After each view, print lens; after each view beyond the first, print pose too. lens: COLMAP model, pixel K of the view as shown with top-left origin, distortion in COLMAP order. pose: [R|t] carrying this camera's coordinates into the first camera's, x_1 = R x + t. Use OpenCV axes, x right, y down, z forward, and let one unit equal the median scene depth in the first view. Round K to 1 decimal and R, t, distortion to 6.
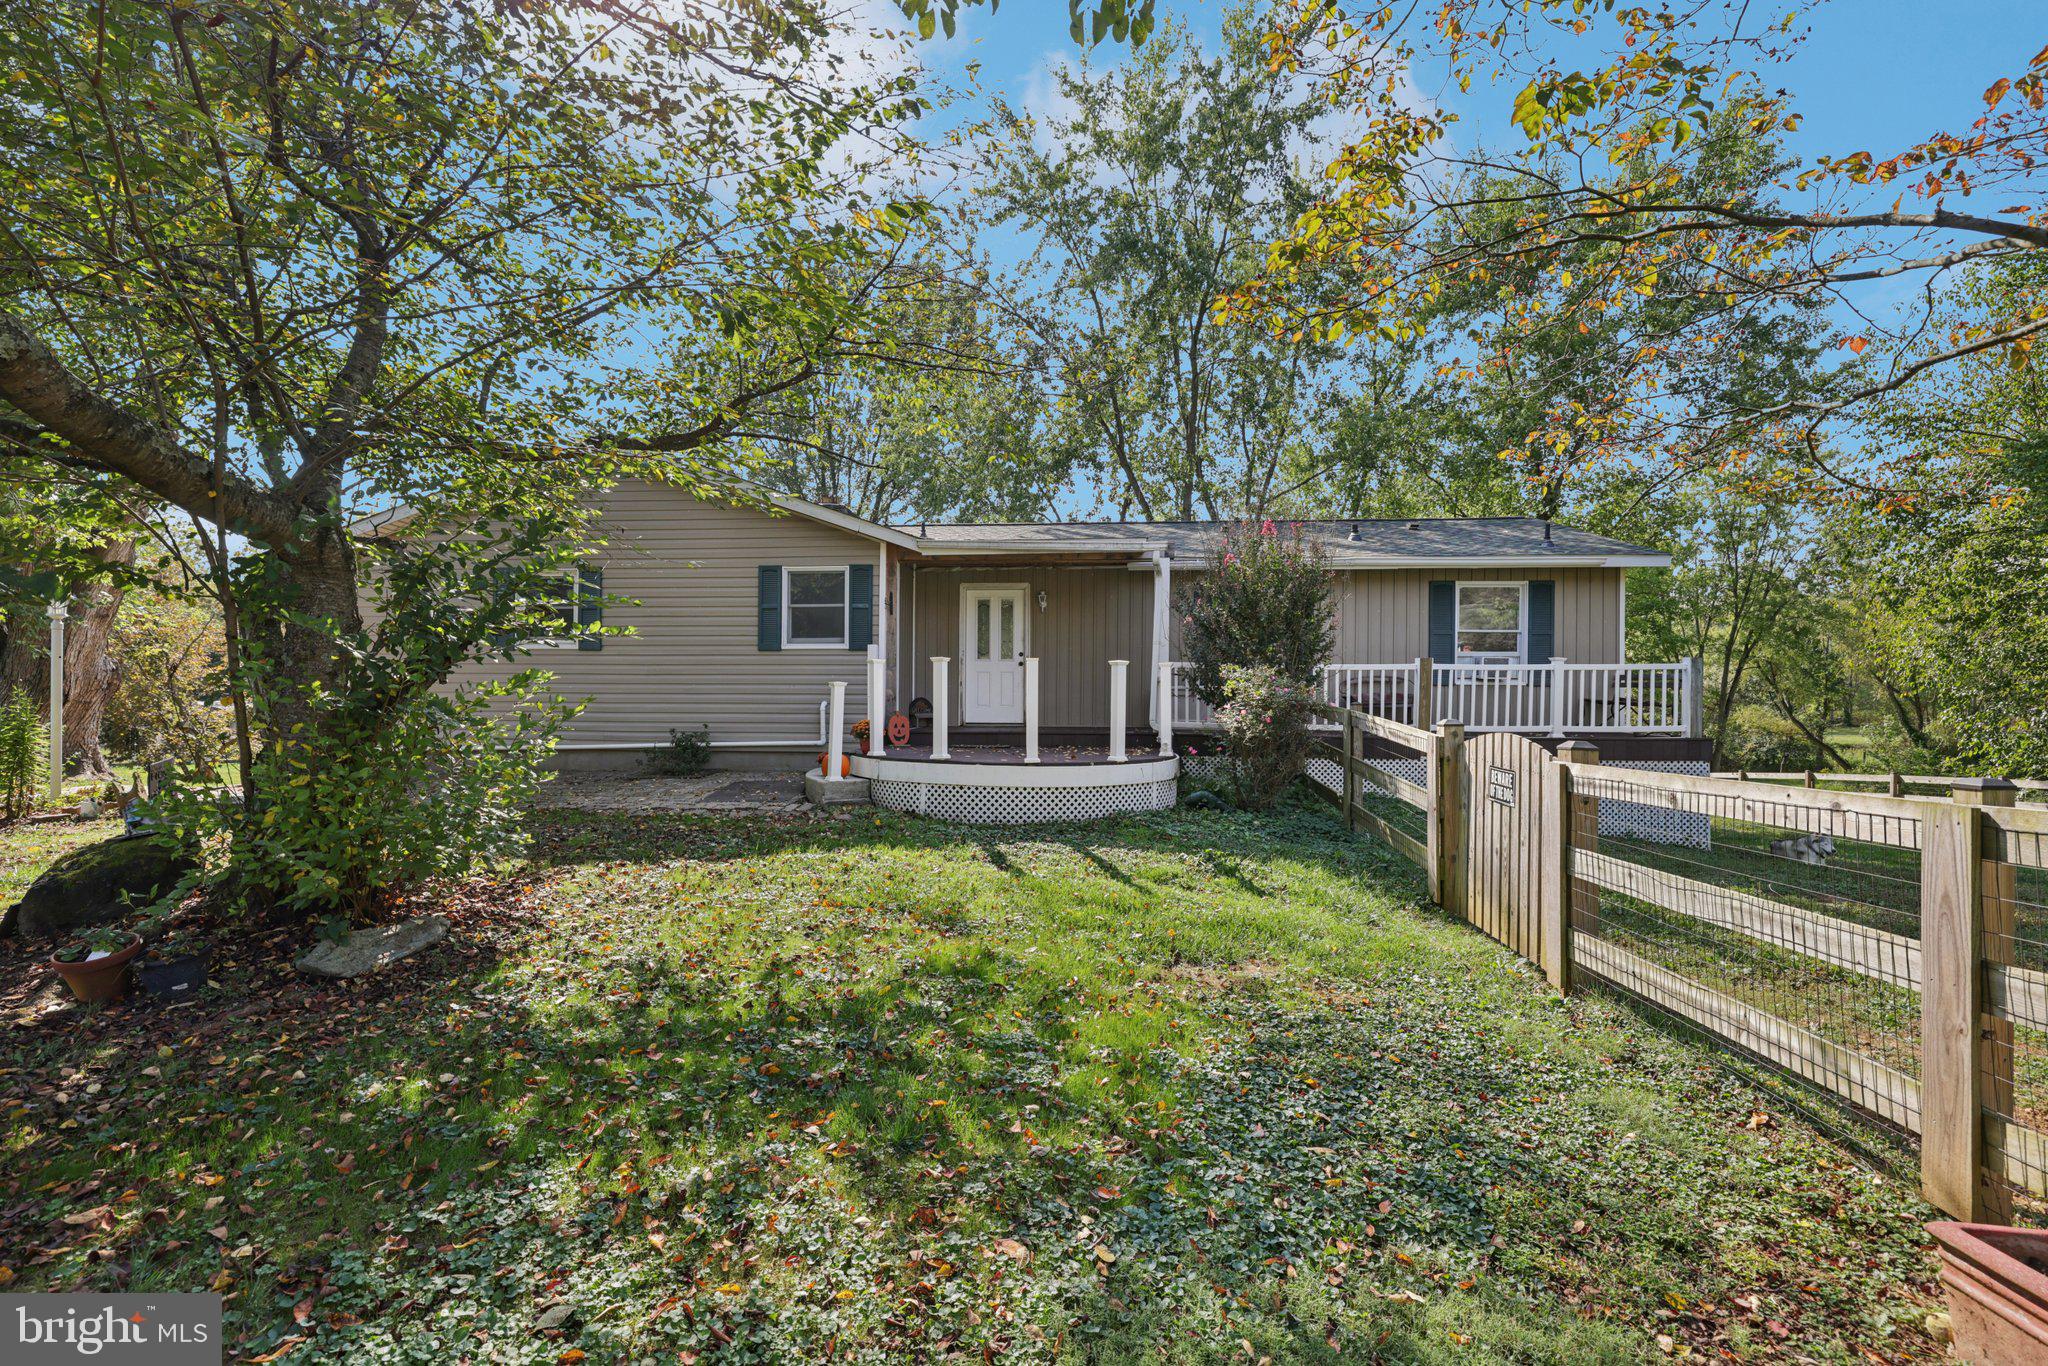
lens RADIAL K [[865.0, 0, 1019.6], [0, 865.0, 683.0], [0, 0, 1]] dist [0.001065, 0.000283]
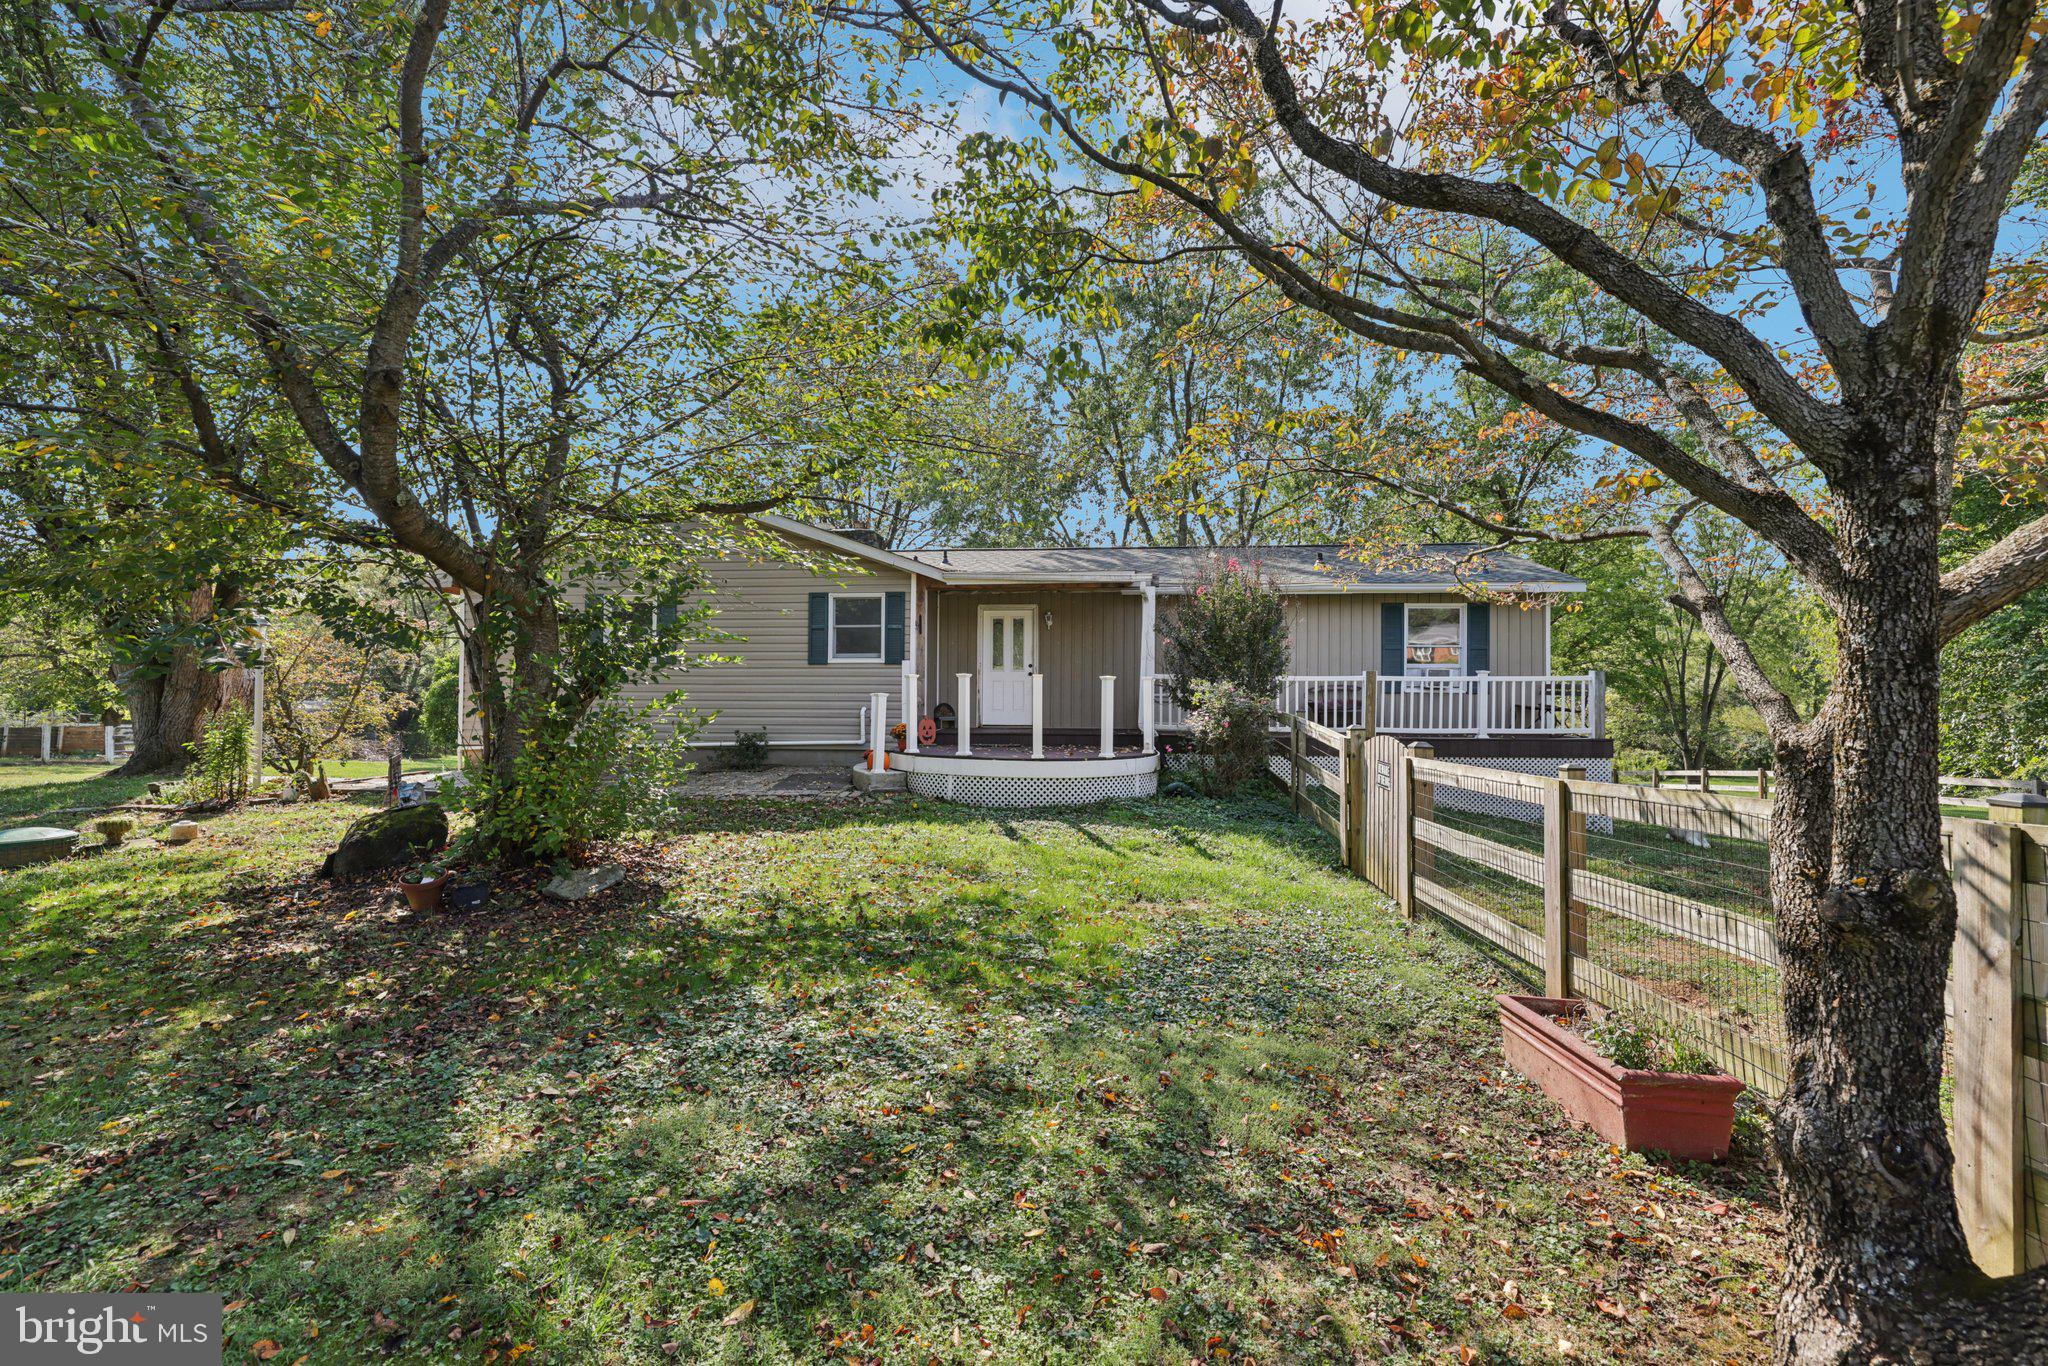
lens RADIAL K [[865.0, 0, 1019.6], [0, 865.0, 683.0], [0, 0, 1]] dist [0.001065, 0.000283]
pose [[0.999894, 0.000010, -0.014537, 0.006662], [0.000014, 0.999999, 0.001614, -0.018592], [0.014537, -0.001614, 0.999893, -0.248867]]
